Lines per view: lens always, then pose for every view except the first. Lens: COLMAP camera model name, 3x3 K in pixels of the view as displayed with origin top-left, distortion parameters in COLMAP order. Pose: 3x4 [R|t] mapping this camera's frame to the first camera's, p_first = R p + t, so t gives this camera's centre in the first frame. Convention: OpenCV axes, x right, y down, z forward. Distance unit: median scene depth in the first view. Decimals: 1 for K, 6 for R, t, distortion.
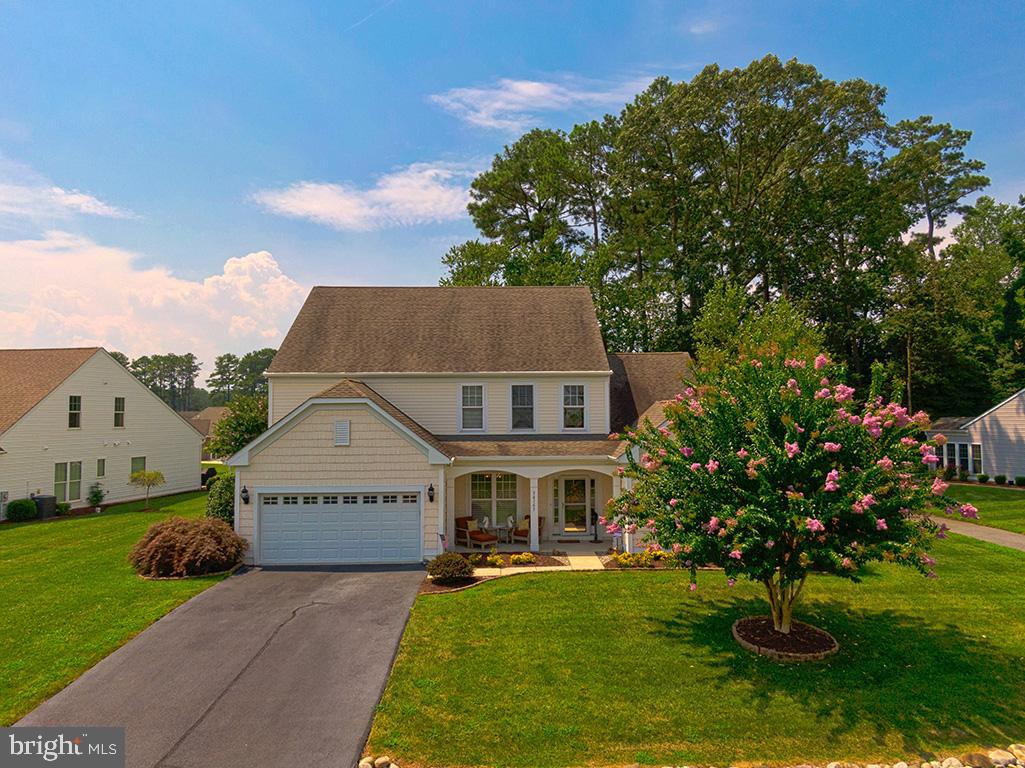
lens RADIAL K [[712.4, 0, 514.1], [0, 712.4, 381.1], [0, 0, 1]] dist [0.014597, -0.012680]
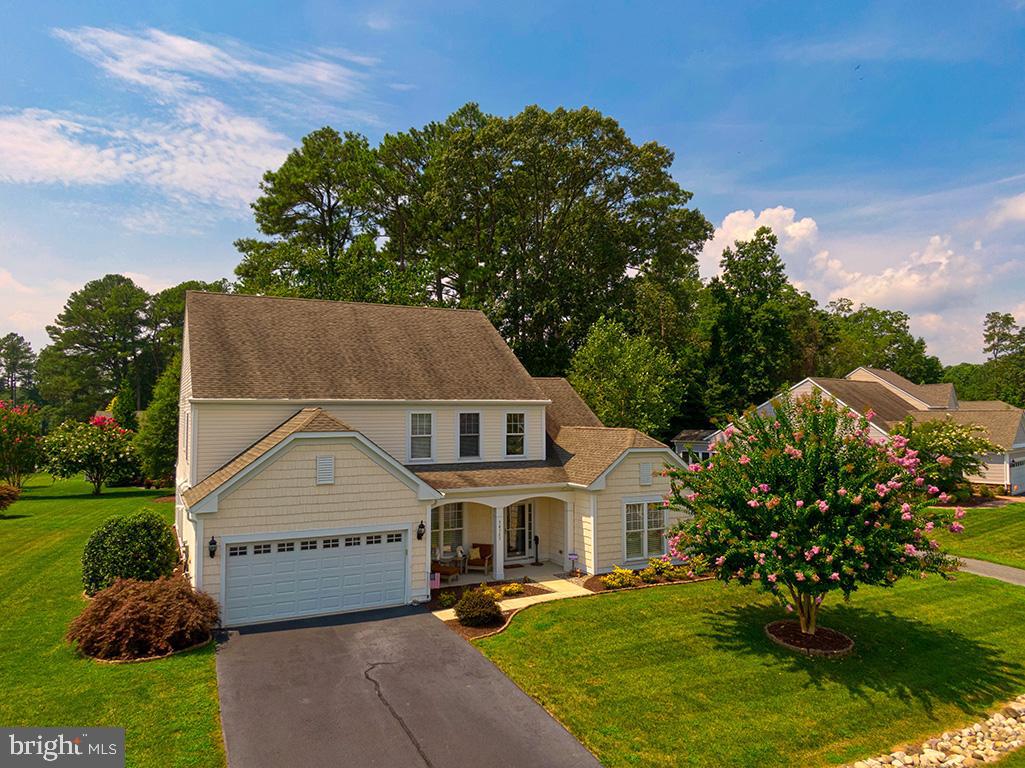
lens RADIAL K [[712.4, 0, 518.5], [0, 712.4, 384.4], [0, 0, 1]] dist [0.014597, -0.012680]
pose [[0.904823, 0.022088, 0.425214, -0.407002], [-0.022954, 0.999732, -0.003087, -0.038672], [-0.425168, -0.006967, 0.905088, 0.078526]]
